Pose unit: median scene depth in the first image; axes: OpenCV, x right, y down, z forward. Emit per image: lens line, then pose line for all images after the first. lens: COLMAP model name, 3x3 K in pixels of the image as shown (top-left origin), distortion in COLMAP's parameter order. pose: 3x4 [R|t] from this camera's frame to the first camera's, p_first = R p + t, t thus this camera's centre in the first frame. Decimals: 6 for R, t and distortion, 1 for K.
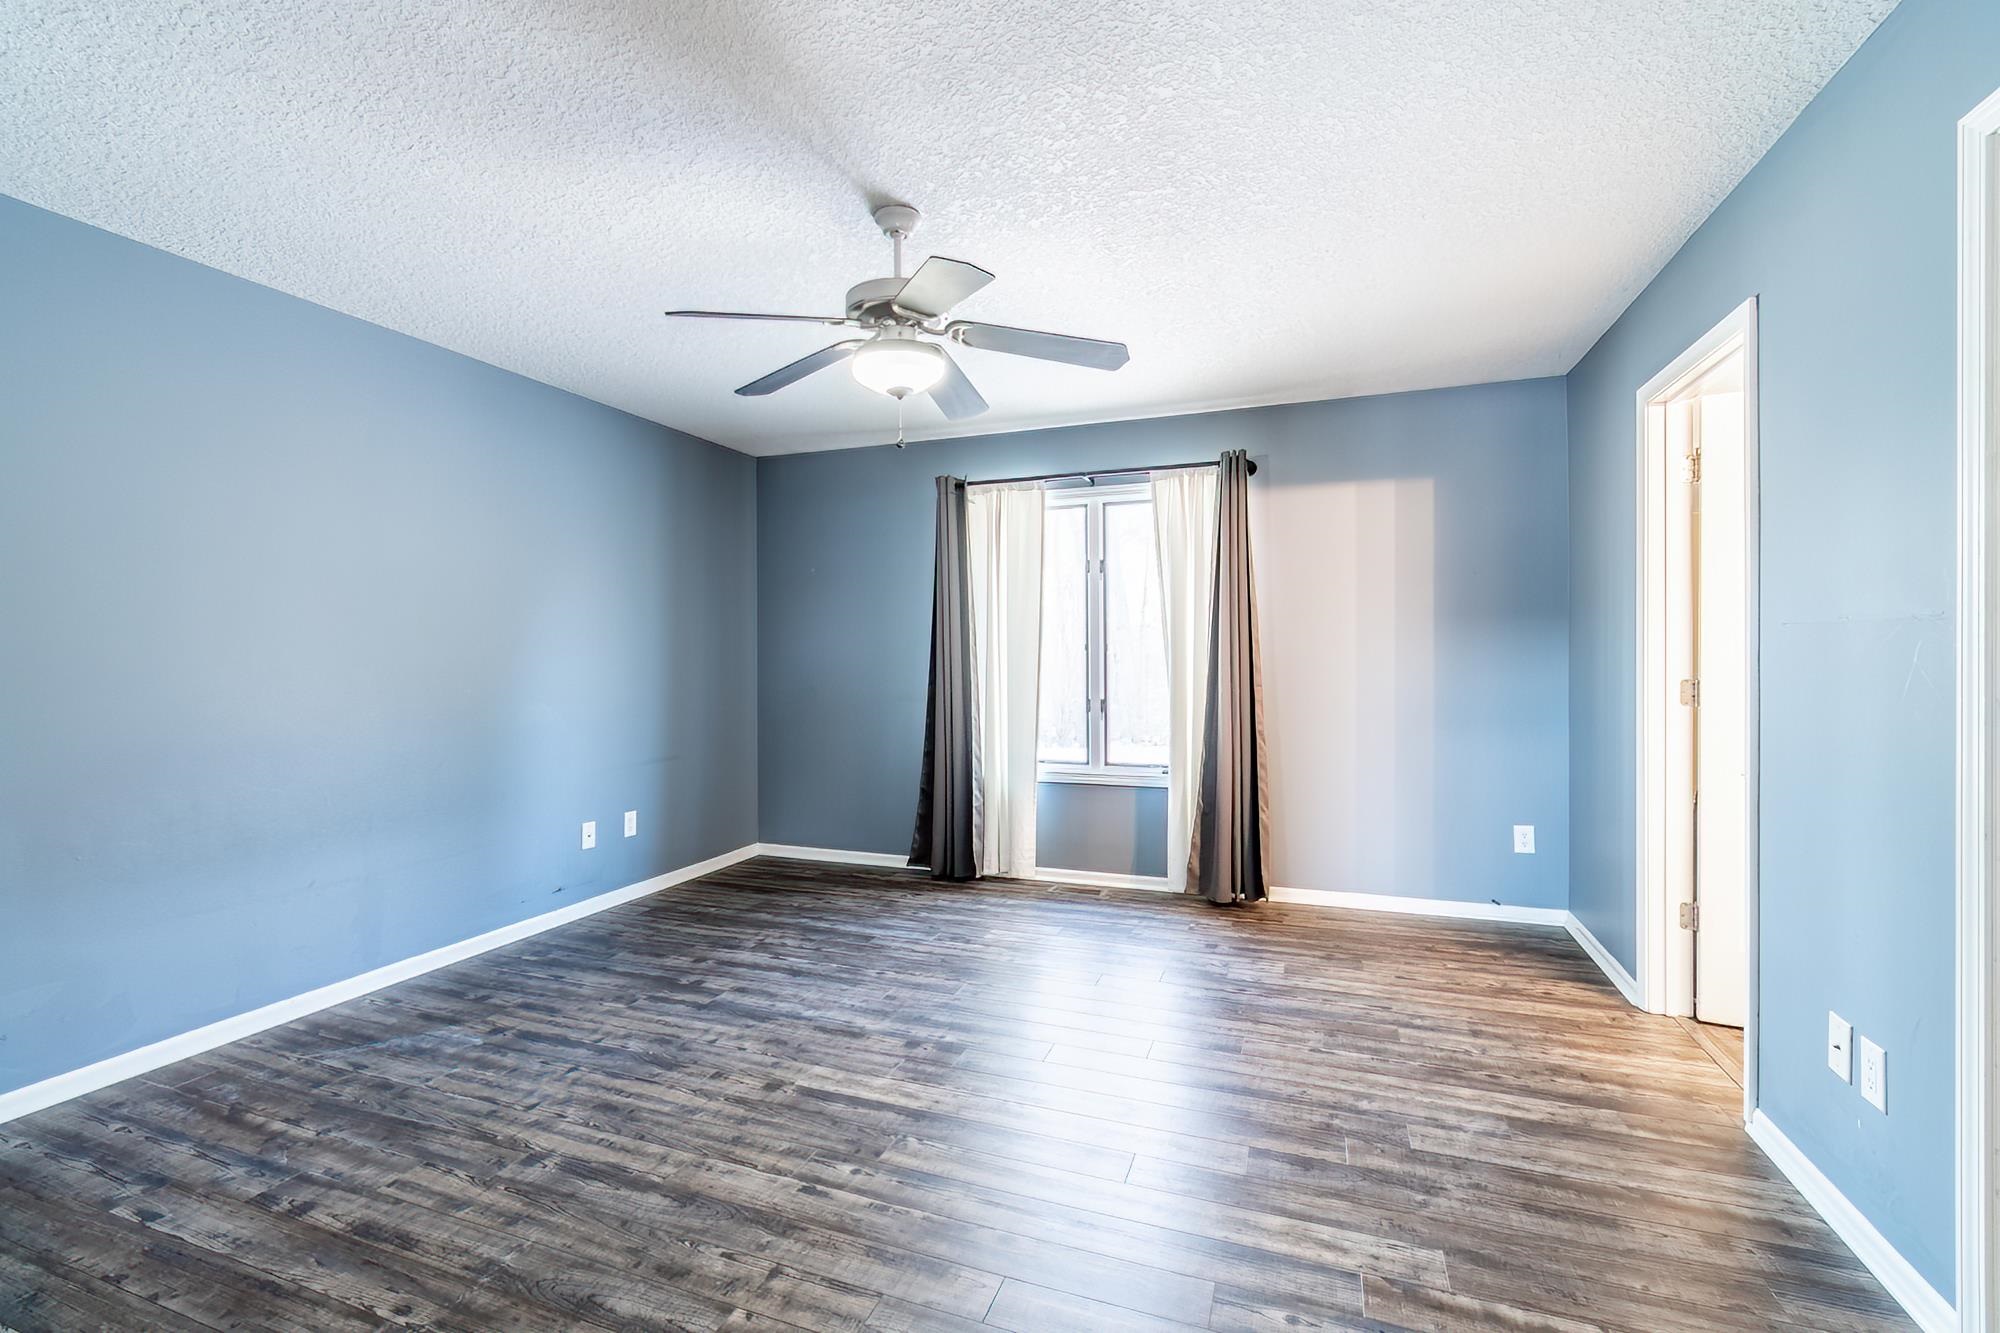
lens RADIAL K [[871.4, 0, 989.9], [0, 871.4, 664.9], [0, 0, 1]] dist [-0.003299, 0.000802]
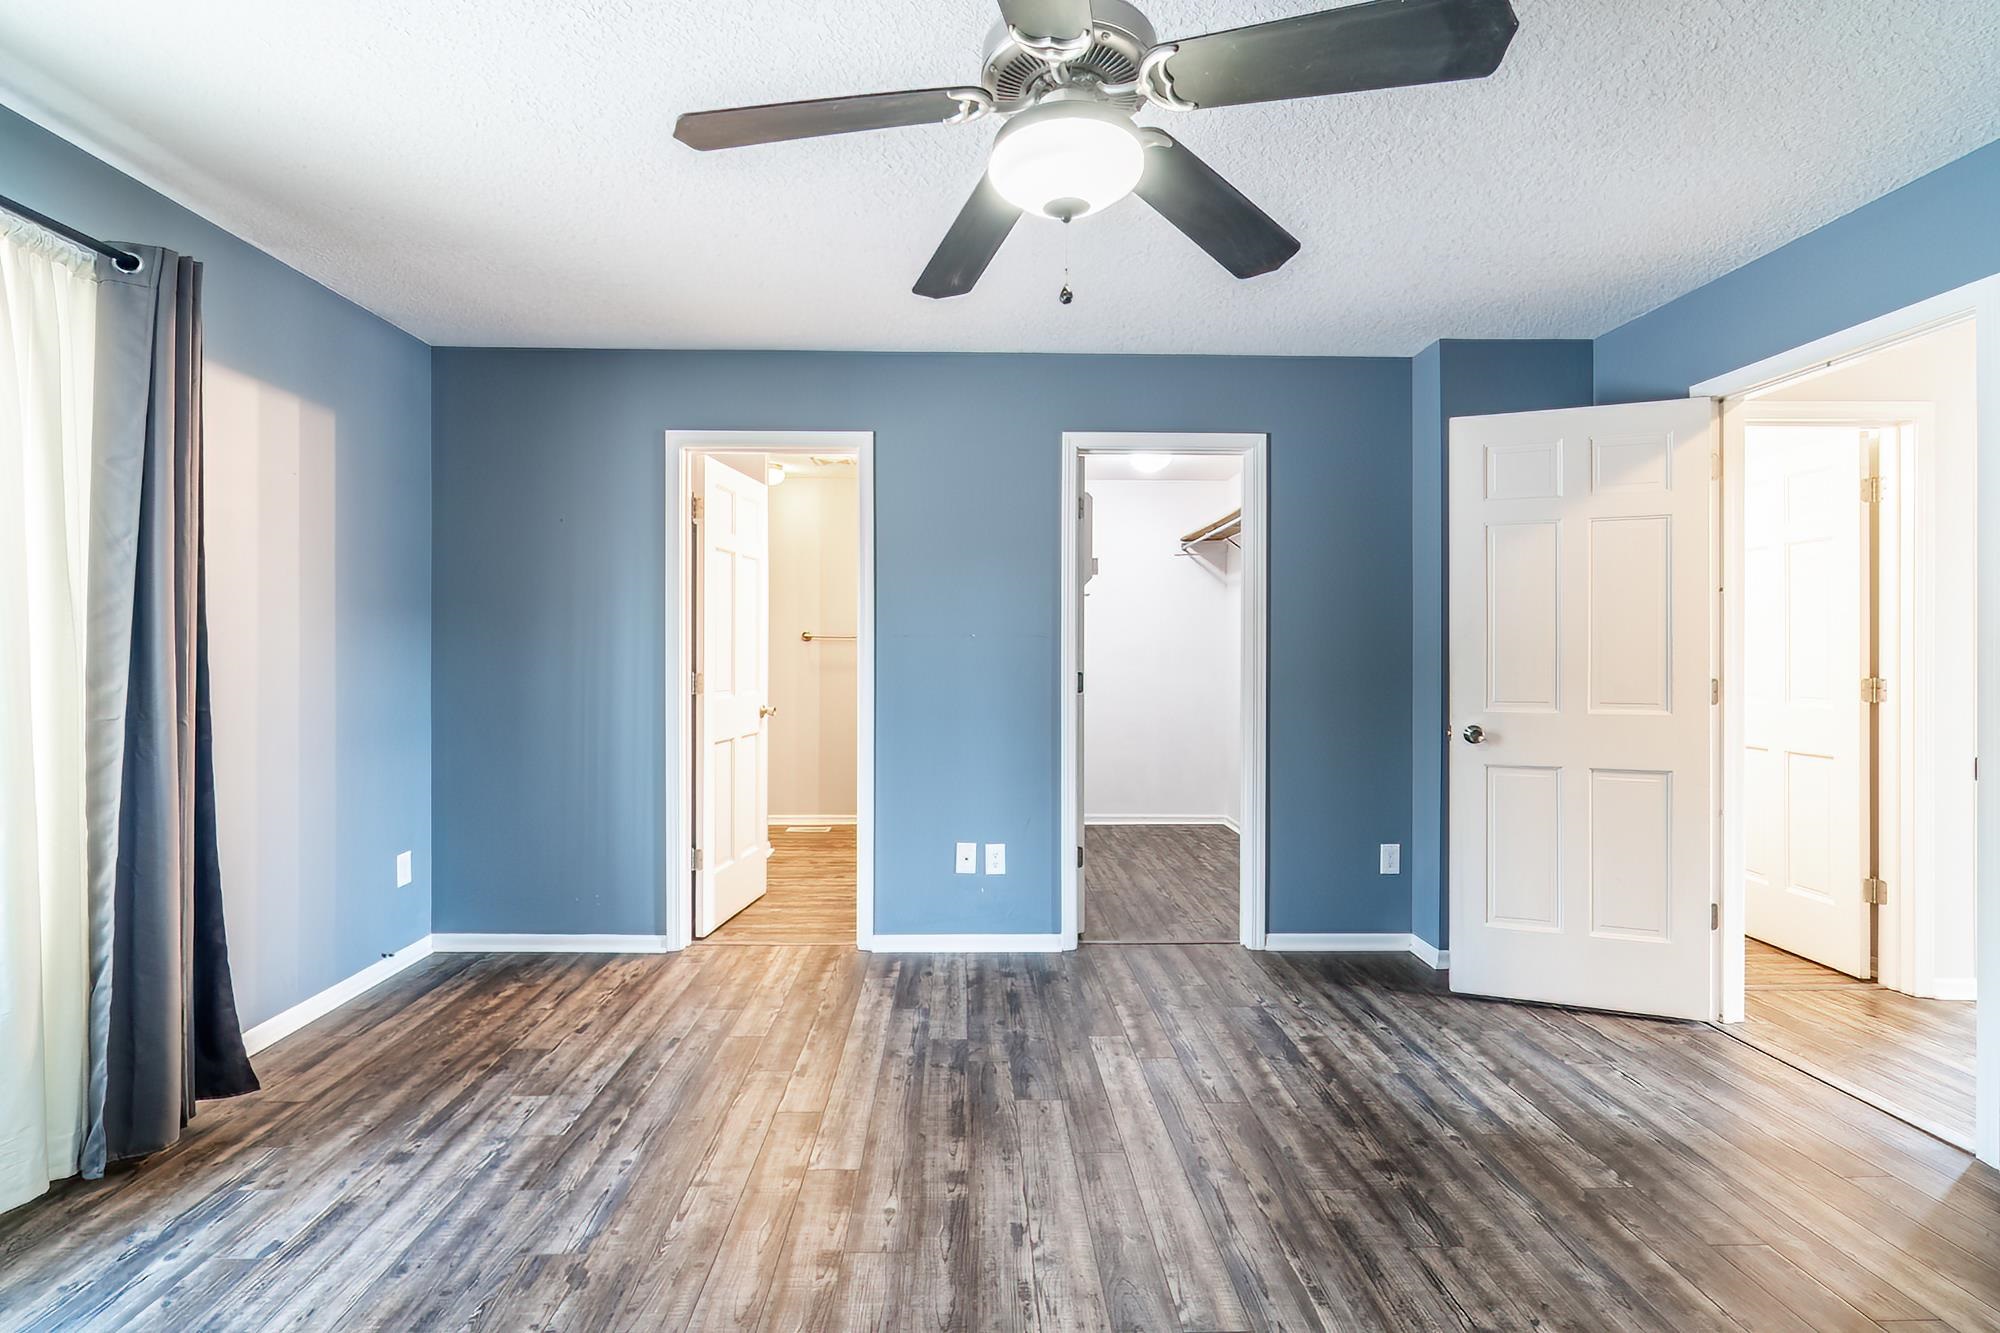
lens RADIAL K [[871.4, 0, 985.8], [0, 871.4, 652.7], [0, 0, 1]] dist [-0.003299, 0.000802]
pose [[-0.366695, 0.001792, 0.930339, -0.454736], [0.007333, 0.999973, 0.000964, -0.010017], [-0.930312, 0.007176, -0.366698, 0.908274]]
